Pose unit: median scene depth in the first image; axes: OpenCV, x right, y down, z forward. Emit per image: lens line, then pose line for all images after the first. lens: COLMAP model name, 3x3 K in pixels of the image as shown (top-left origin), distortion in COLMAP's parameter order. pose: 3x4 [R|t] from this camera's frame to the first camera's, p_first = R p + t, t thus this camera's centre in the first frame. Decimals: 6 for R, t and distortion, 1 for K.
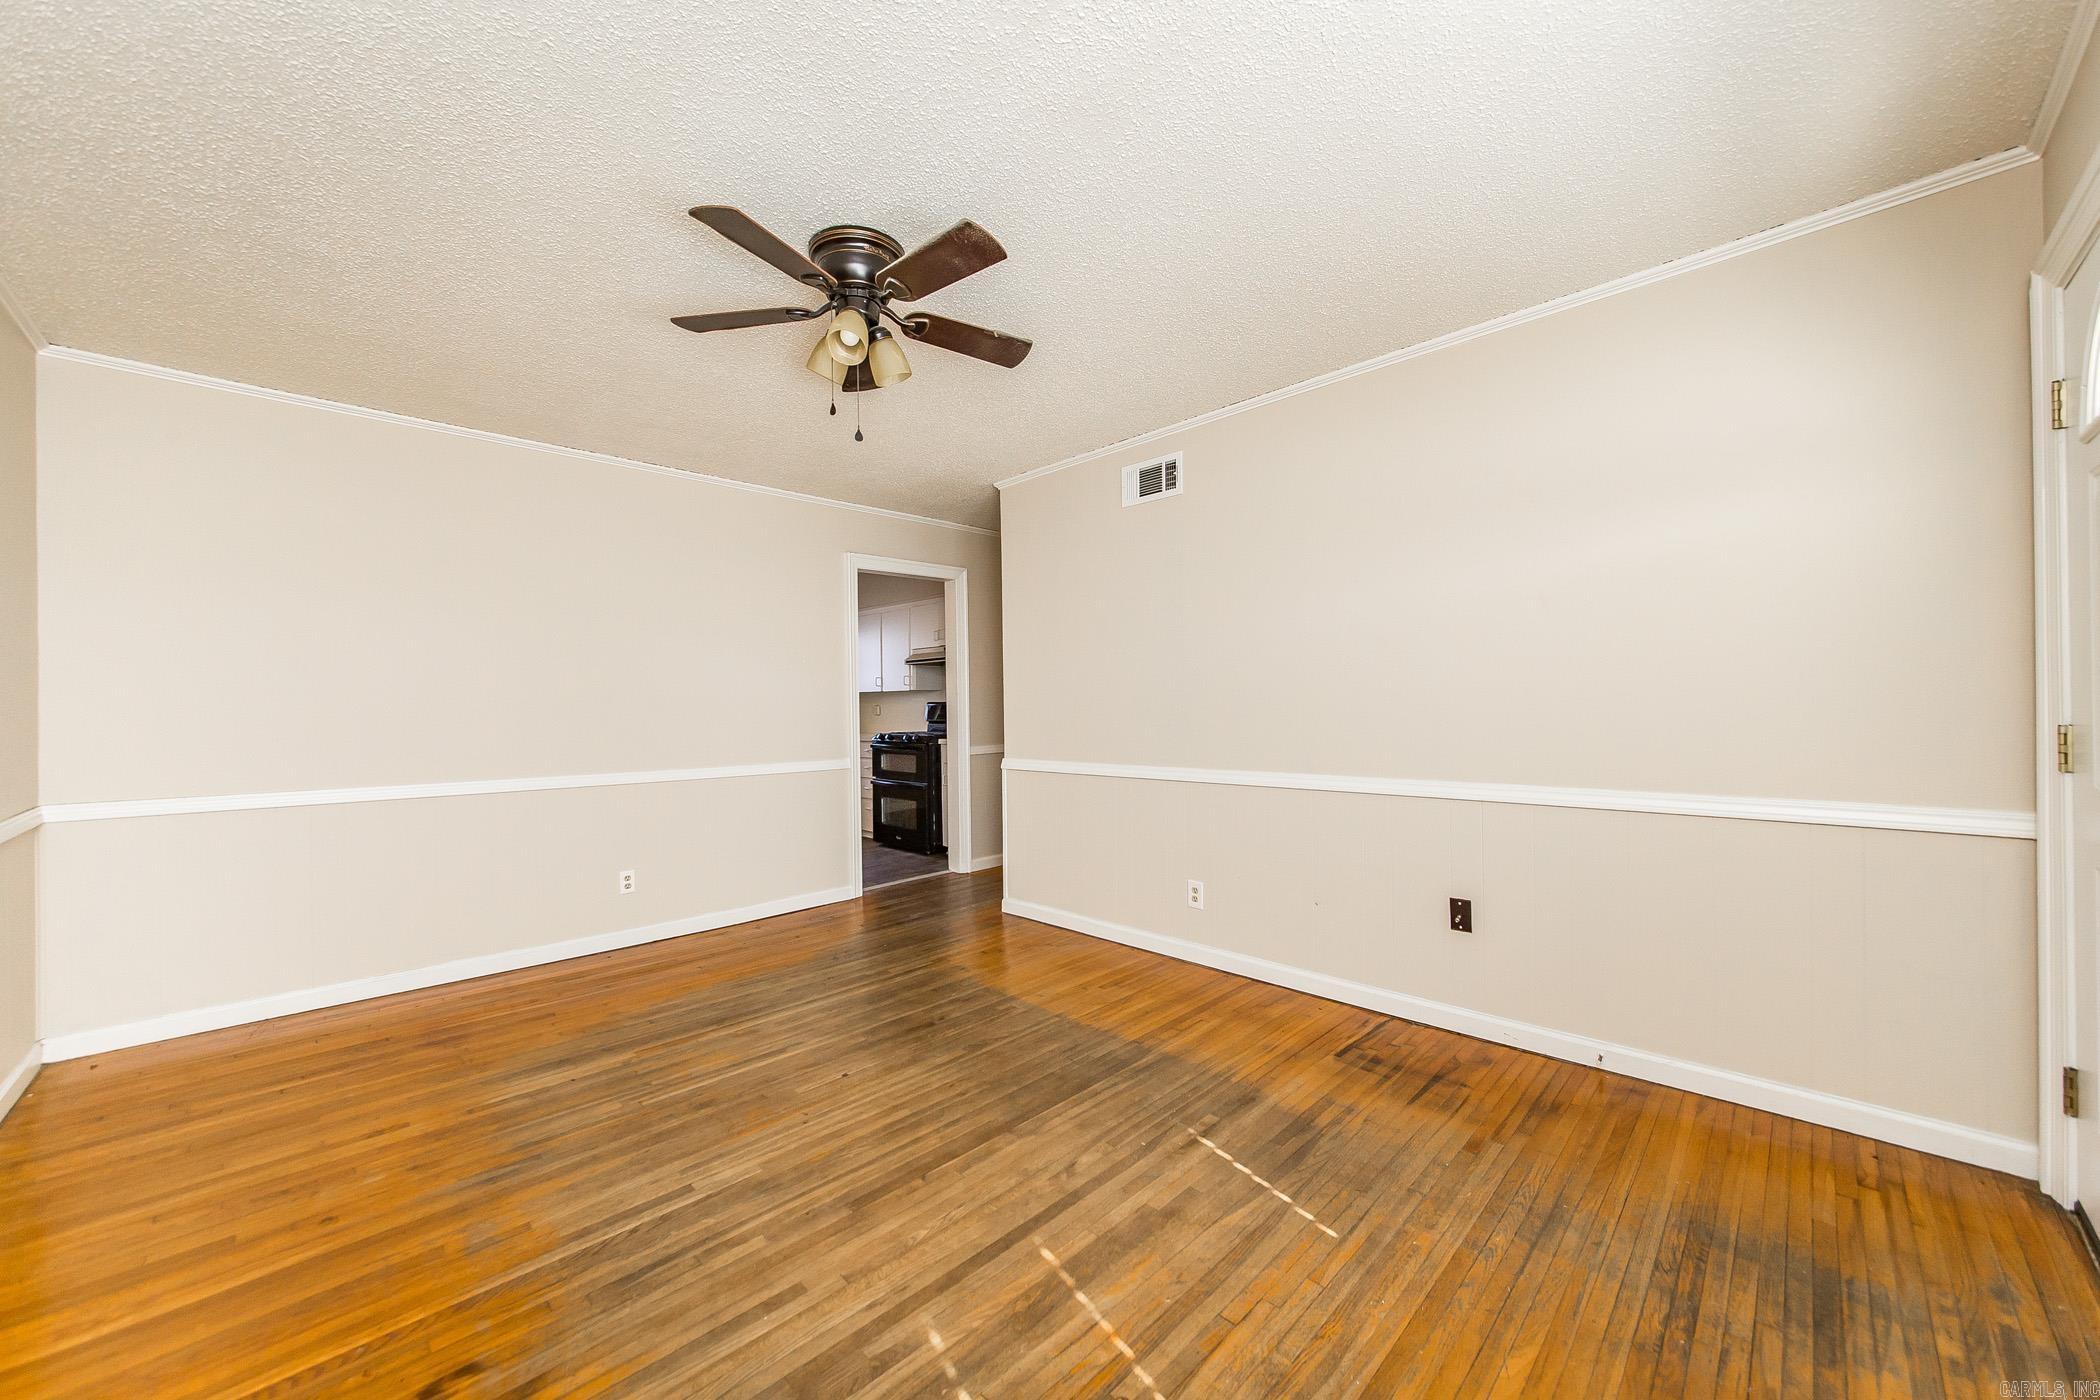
lens RADIAL K [[754.6, 0, 1037.6], [0, 754.6, 703.9], [0, 0, 1]] dist [-0.001172, 0.000006]
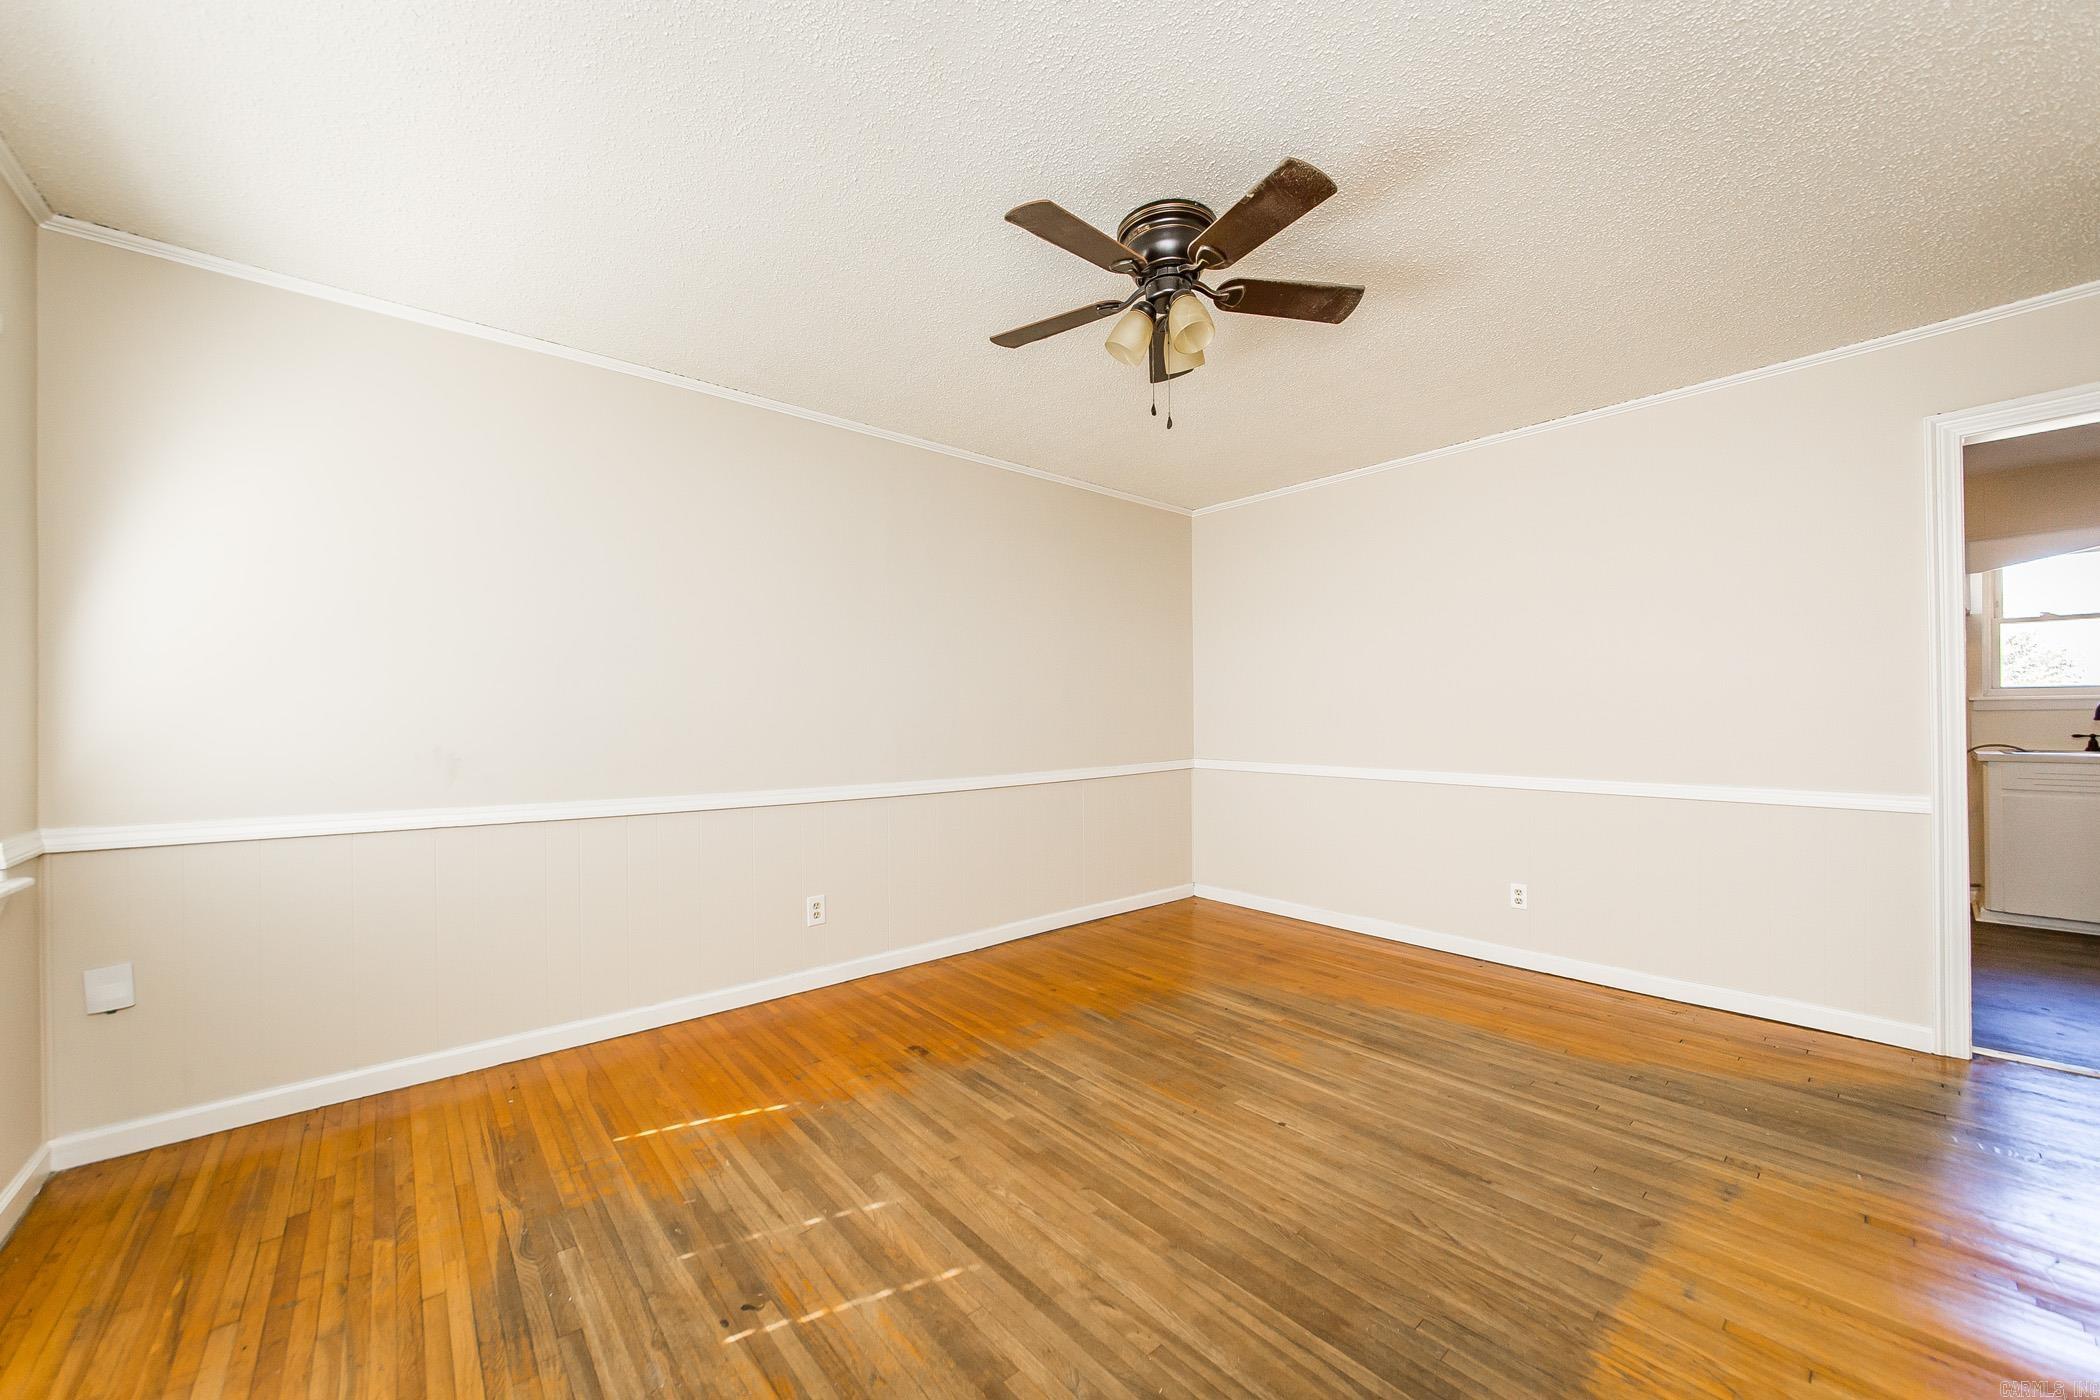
lens RADIAL K [[754.6, 0, 1037.6], [0, 754.6, 703.9], [0, 0, 1]] dist [-0.001172, 0.000006]
pose [[-0.044659, -0.003949, -0.998994, 0.702662], [0.015605, 0.999867, -0.004650, -0.001804], [0.998880, -0.015797, -0.044592, 0.828964]]
